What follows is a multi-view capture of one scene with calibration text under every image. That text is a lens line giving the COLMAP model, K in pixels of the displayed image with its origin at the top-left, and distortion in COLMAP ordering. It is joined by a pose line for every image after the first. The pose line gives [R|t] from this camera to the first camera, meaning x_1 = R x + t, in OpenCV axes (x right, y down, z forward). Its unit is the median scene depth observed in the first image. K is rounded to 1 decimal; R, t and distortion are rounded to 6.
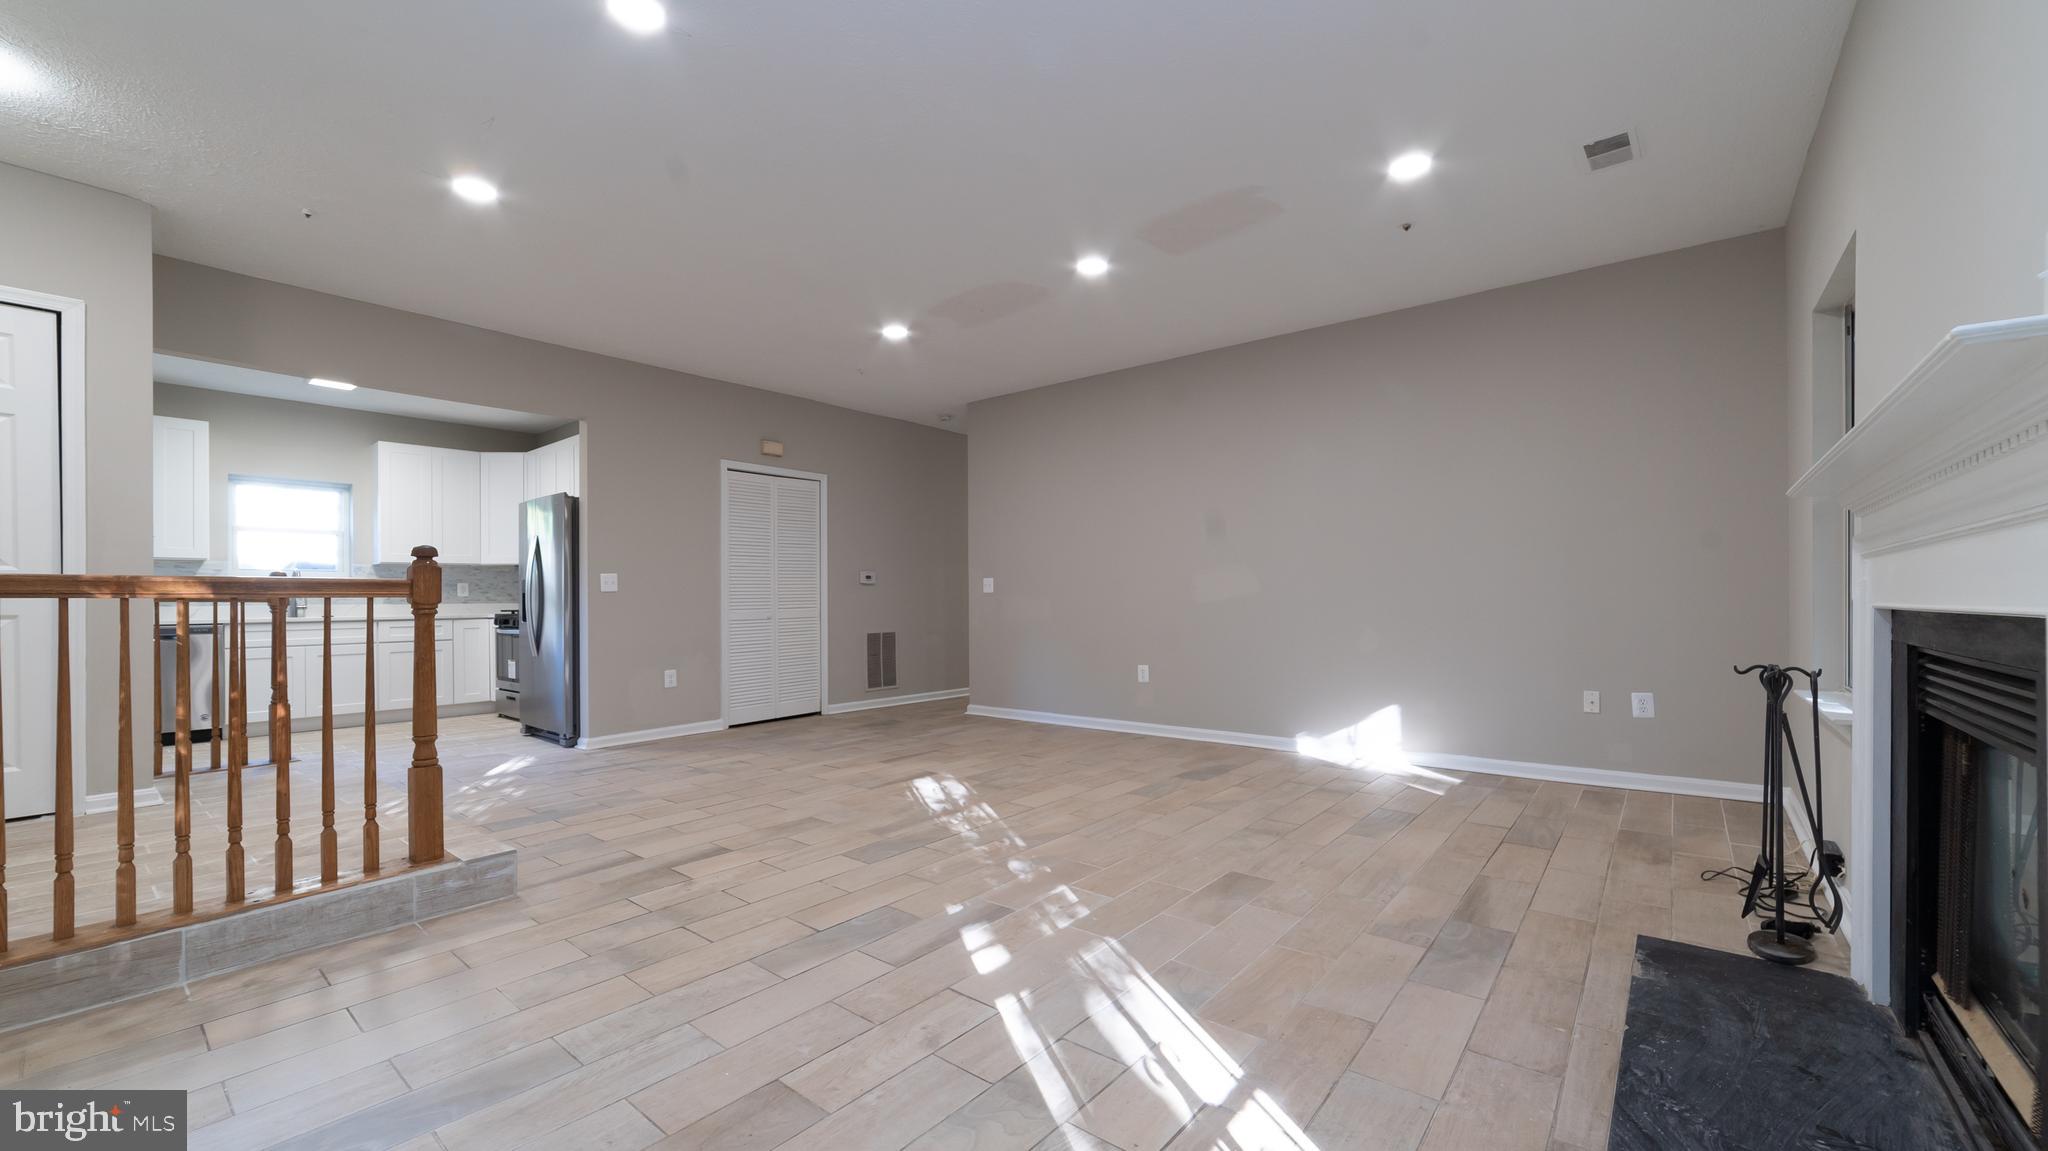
lens RADIAL K [[826.4, 0, 1029.1], [0, 826.4, 601.0], [0, 0, 1]] dist [-0.017381, 0.012575]
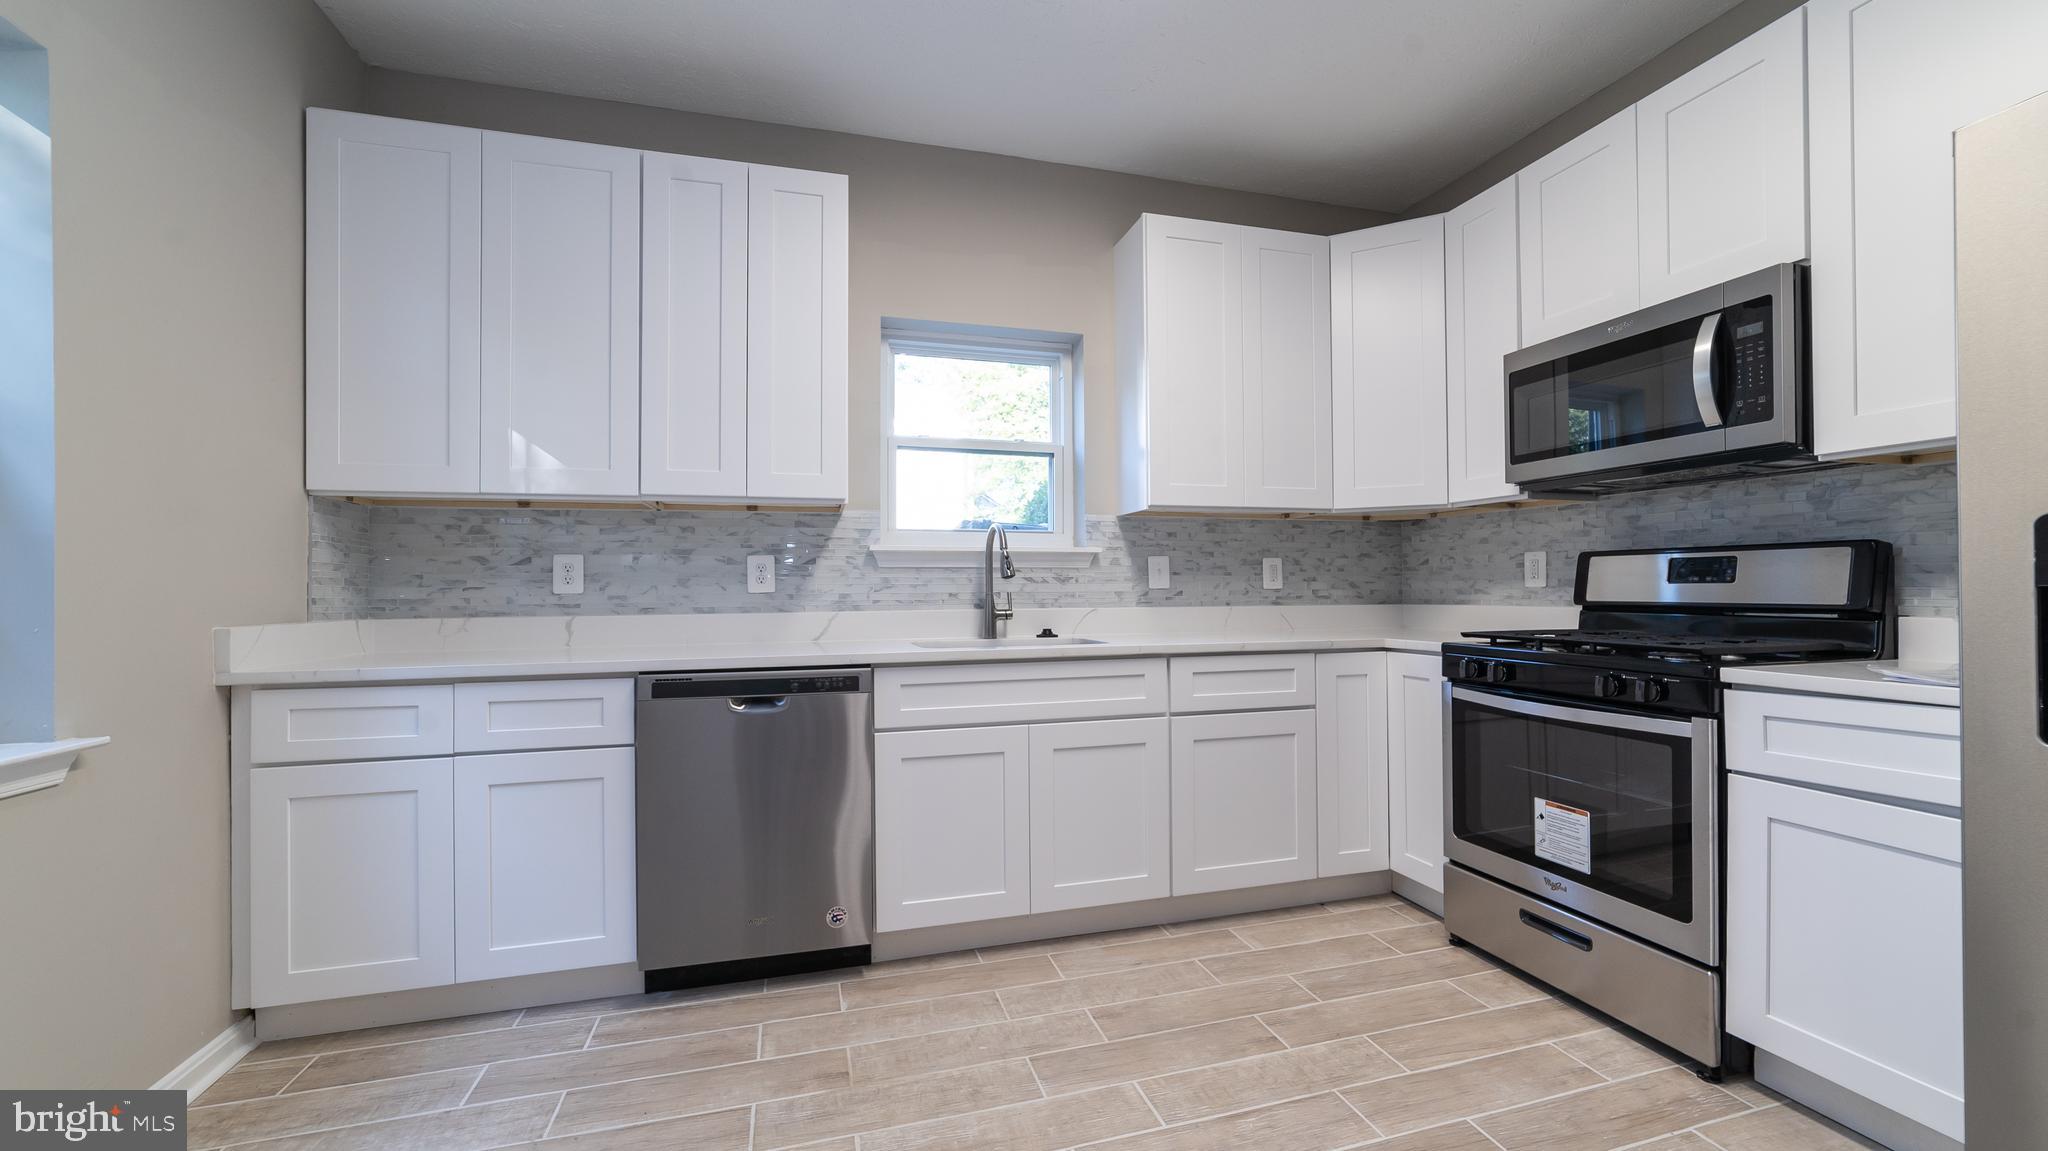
lens RADIAL K [[836.4, 0, 1024.0], [0, 836.4, 575.5], [0, 0, 1]] dist [-0.007861, 0.003902]
pose [[0.817666, -0.001655, -0.575690, -1.393682], [0.000301, 0.999997, -0.002448, -0.027583], [0.575693, 0.001828, 0.817664, 1.446320]]
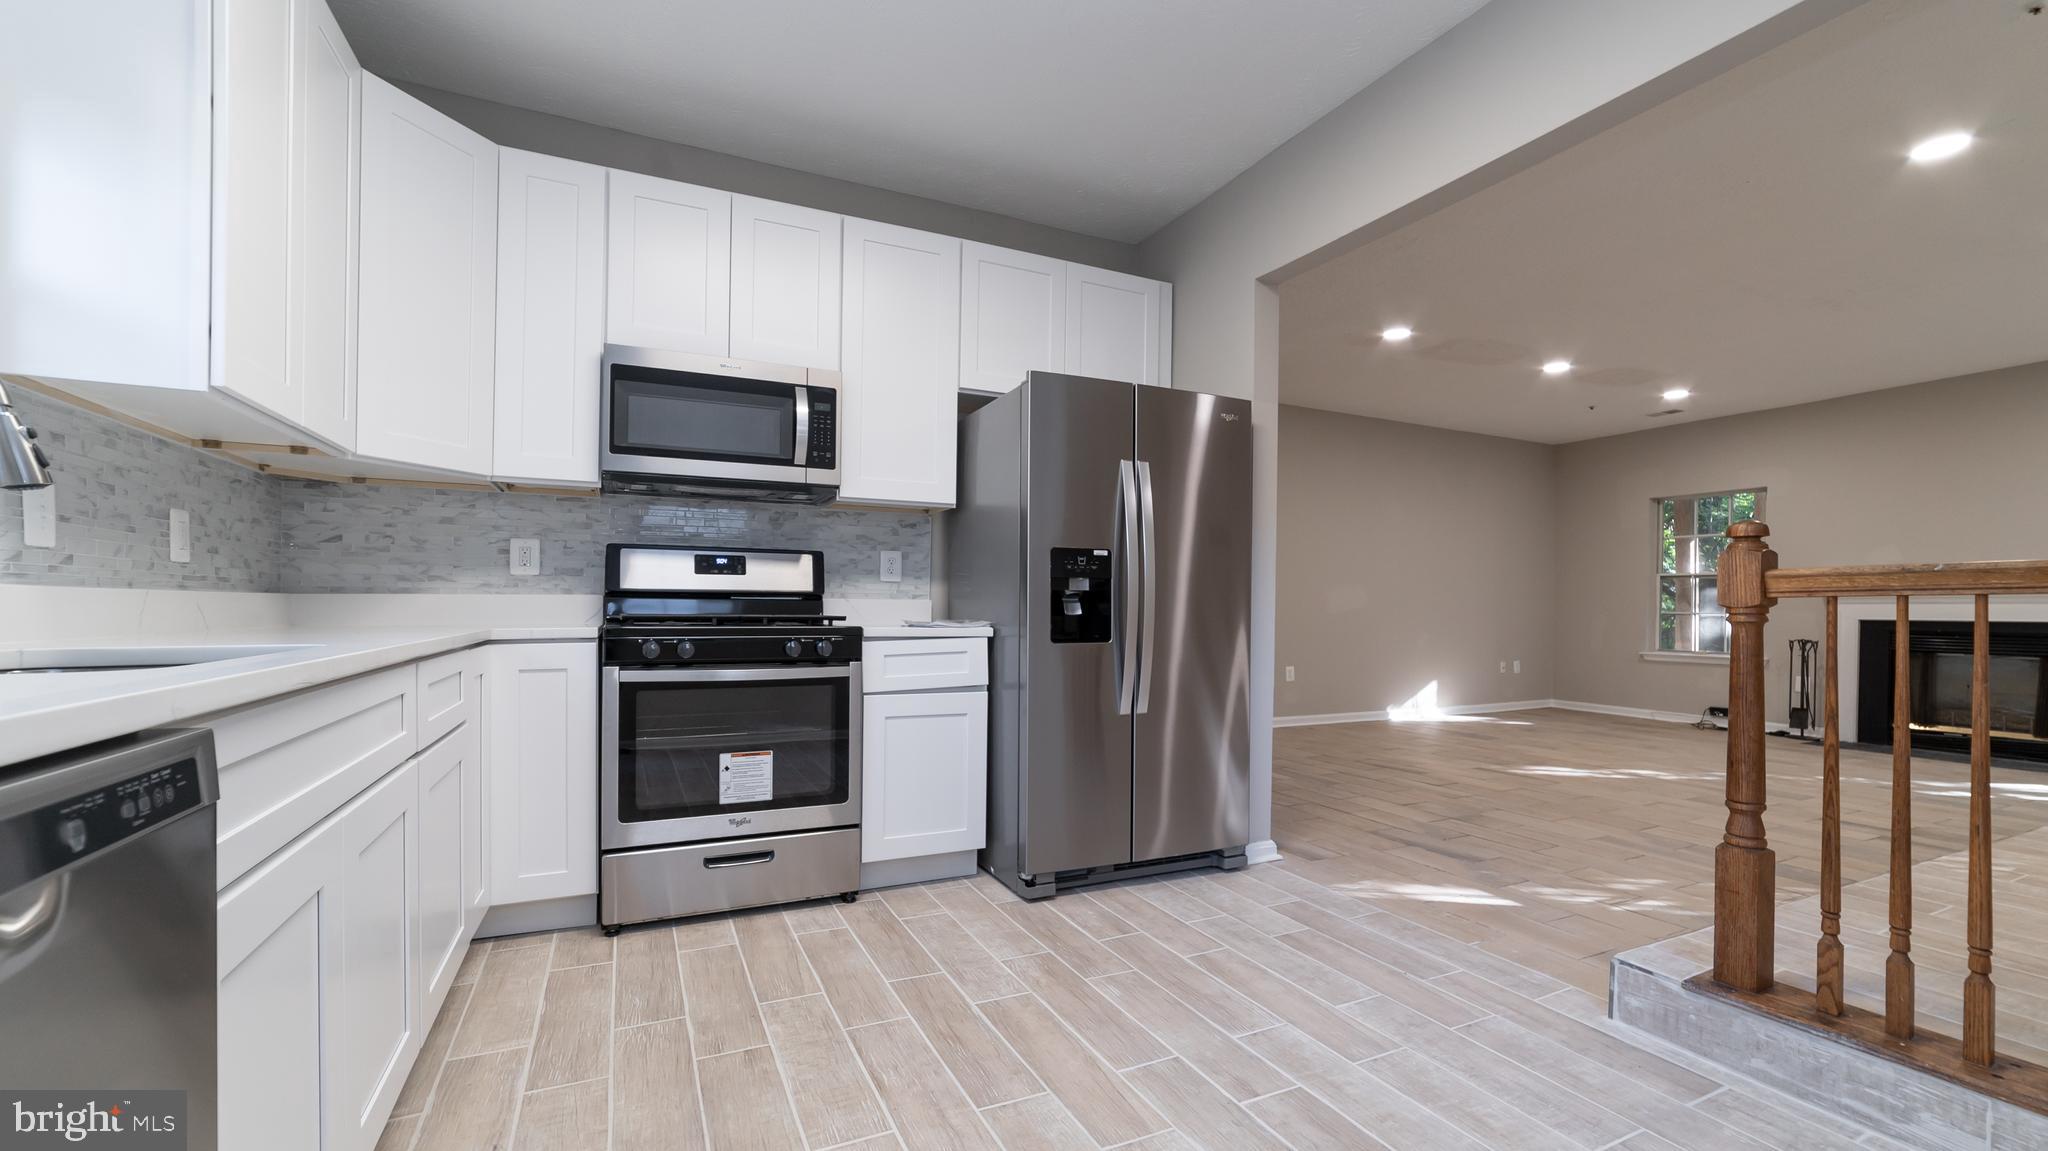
lens RADIAL K [[826.4, 0, 1029.1], [0, 826.4, 601.0], [0, 0, 1]] dist [-0.017381, 0.012575]
pose [[0.430975, 0.018581, 0.902173, -2.079981], [-0.015479, 0.999793, -0.013197, 0.017962], [-0.902231, -0.008278, 0.431173, 1.668937]]
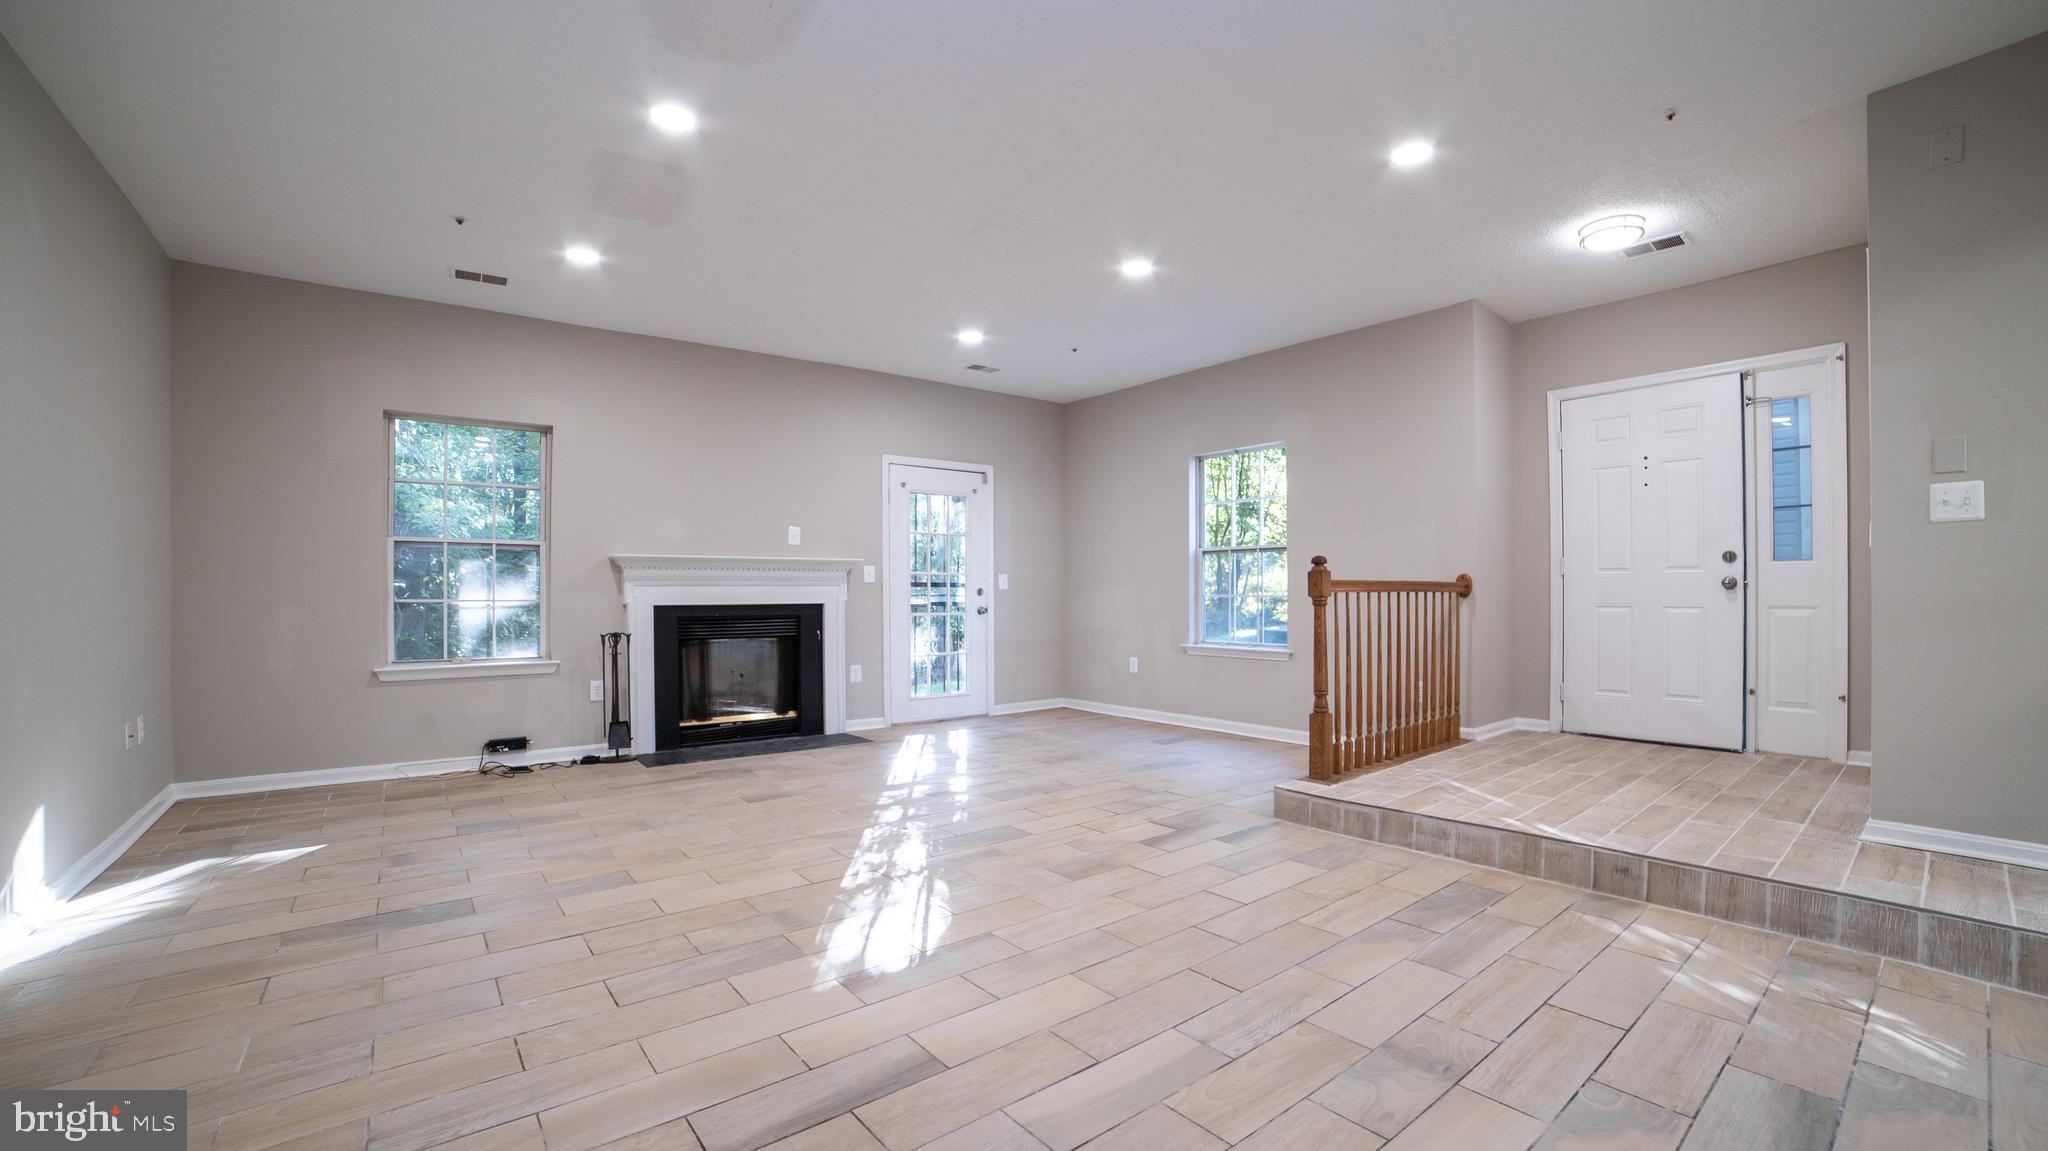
lens RADIAL K [[820.8, 0, 1012.5], [0, 820.8, 580.6], [0, 0, 1]] dist [-0.097432, 0.033831]
pose [[-0.973235, 0.018795, 0.229041, -0.485473], [0.014770, 0.999705, -0.019277, -0.004734], [-0.229336, -0.015378, -0.973226, 2.203370]]
